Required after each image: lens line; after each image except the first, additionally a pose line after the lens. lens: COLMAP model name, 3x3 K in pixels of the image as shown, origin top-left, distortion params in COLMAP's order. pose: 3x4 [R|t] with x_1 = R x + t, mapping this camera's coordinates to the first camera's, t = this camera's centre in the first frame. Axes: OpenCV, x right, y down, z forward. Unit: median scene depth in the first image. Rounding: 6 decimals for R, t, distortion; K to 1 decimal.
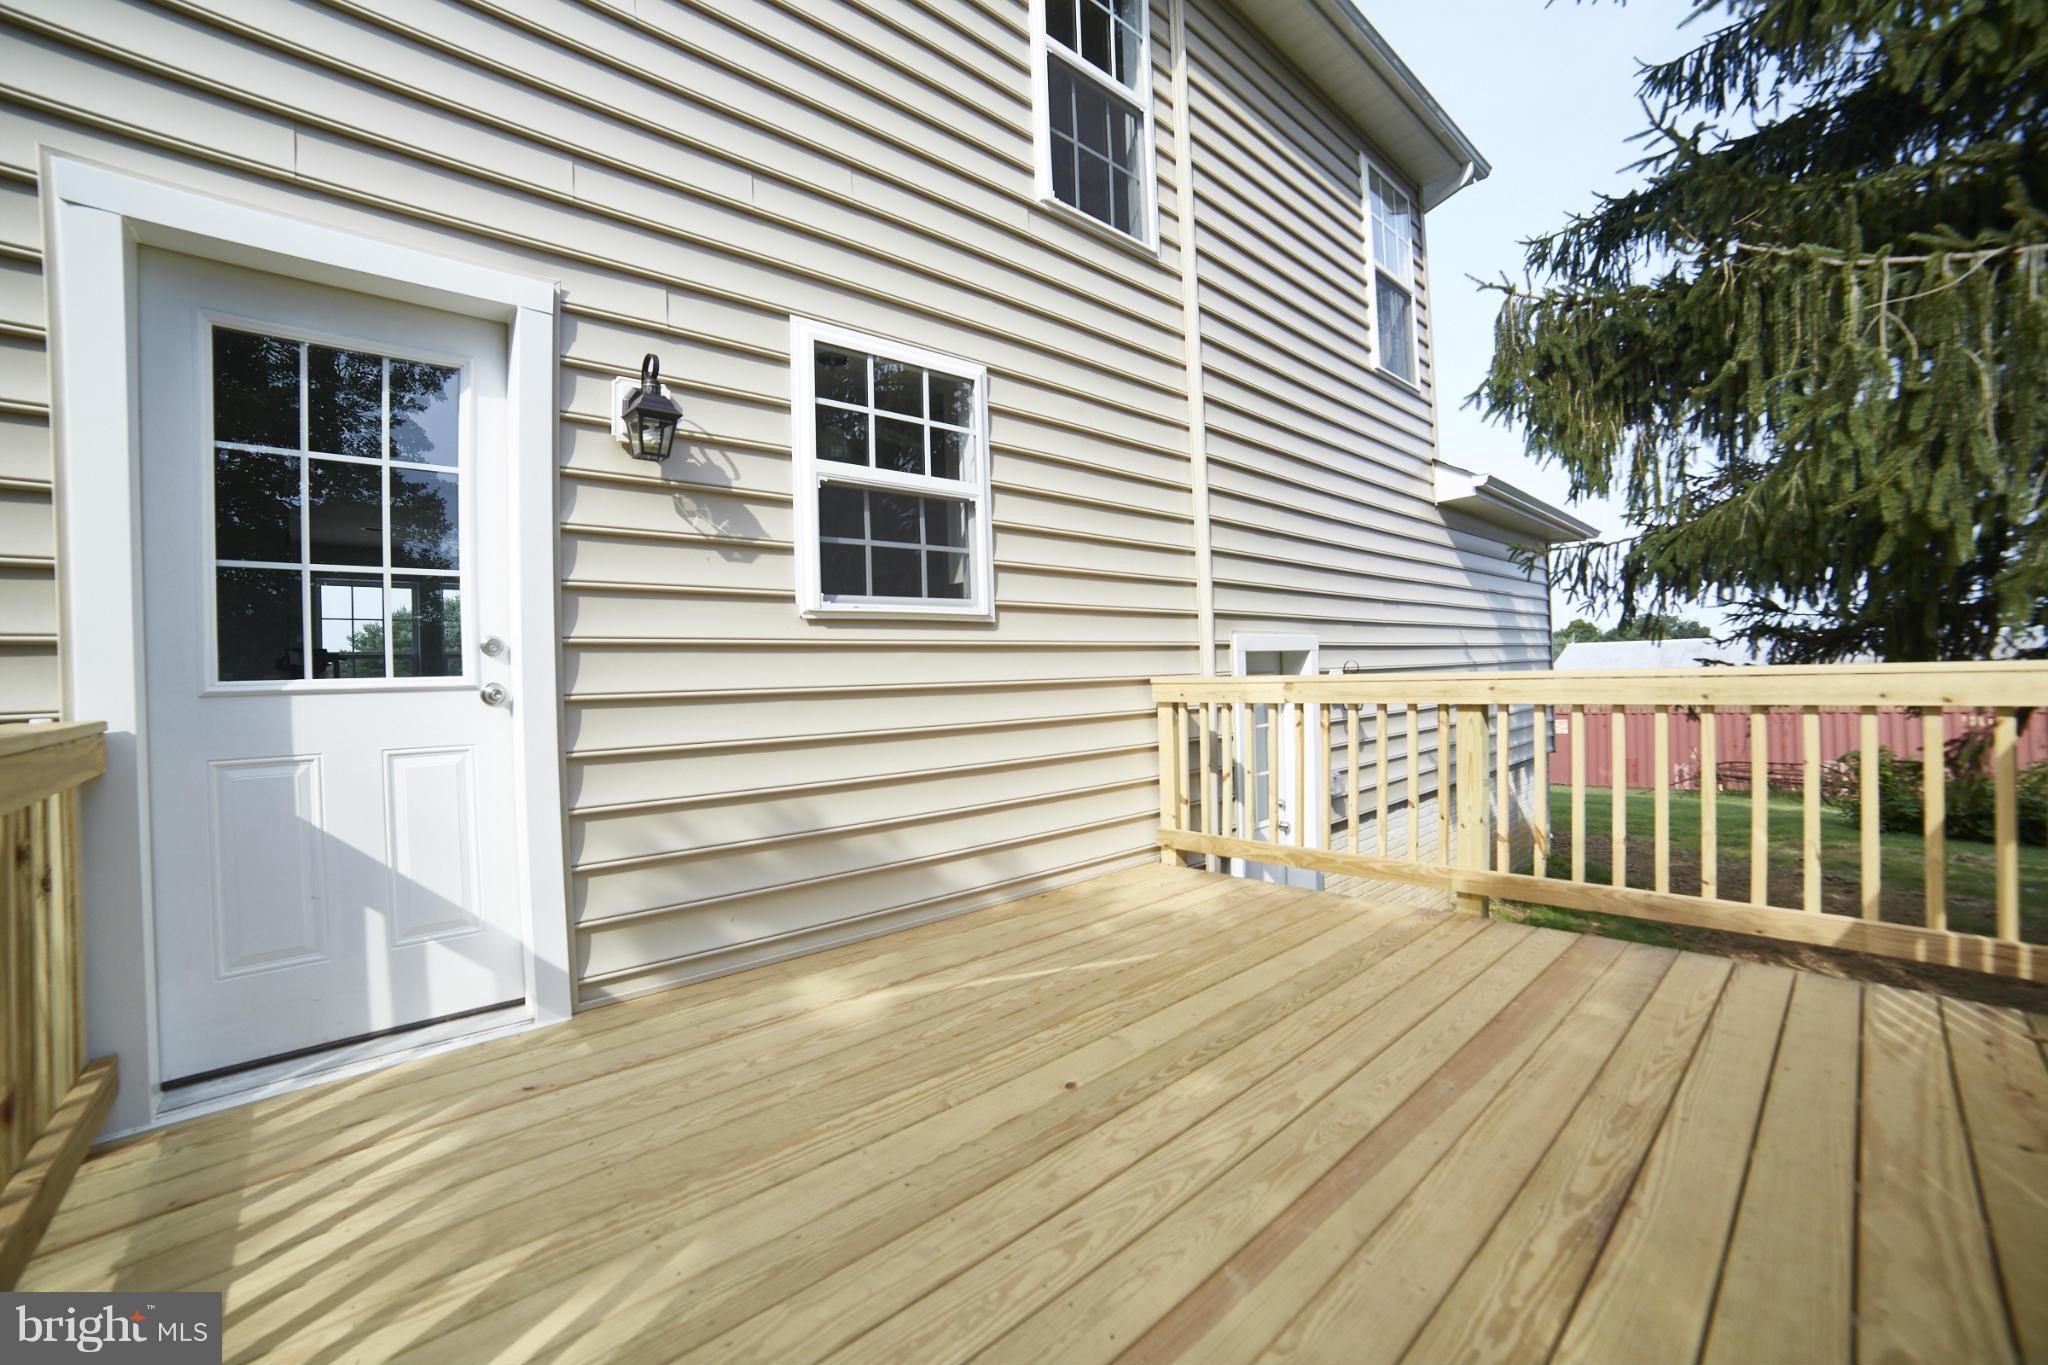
lens RADIAL K [[872.1, 0, 1017.0], [0, 872.1, 672.9], [0, 0, 1]] dist [-0.113709, 0.041273]
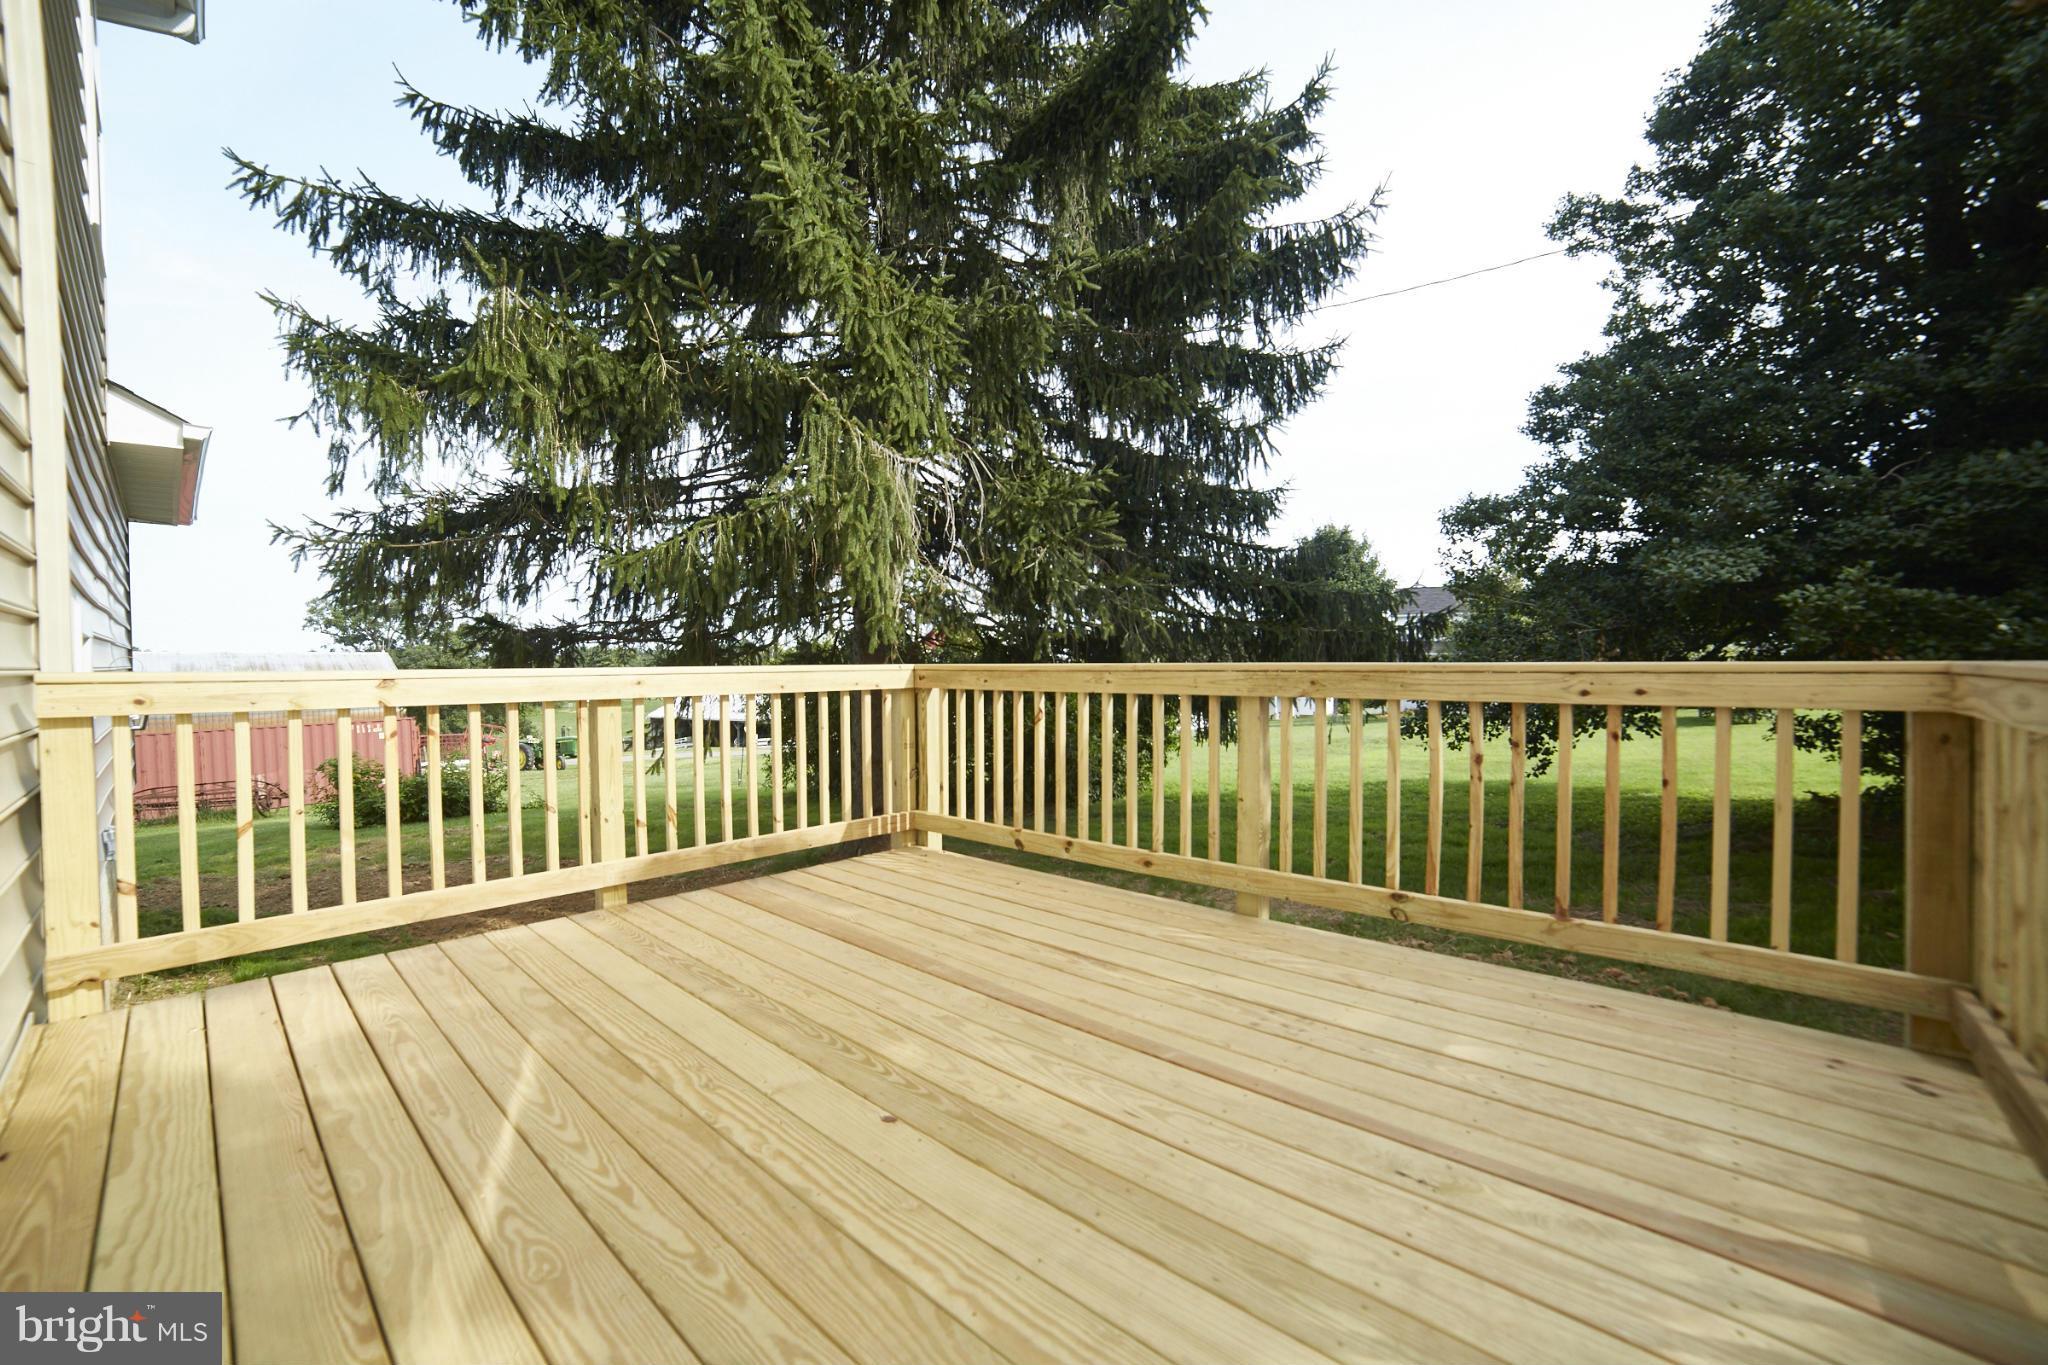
lens RADIAL K [[872.1, 0, 1017.0], [0, 872.1, 672.9], [0, 0, 1]] dist [-0.113709, 0.041273]
pose [[-0.128887, 0.017599, 0.991503, -0.662858], [0.011953, 0.999797, -0.016192, 0.033471], [-0.991587, 0.009764, -0.129071, 0.785940]]
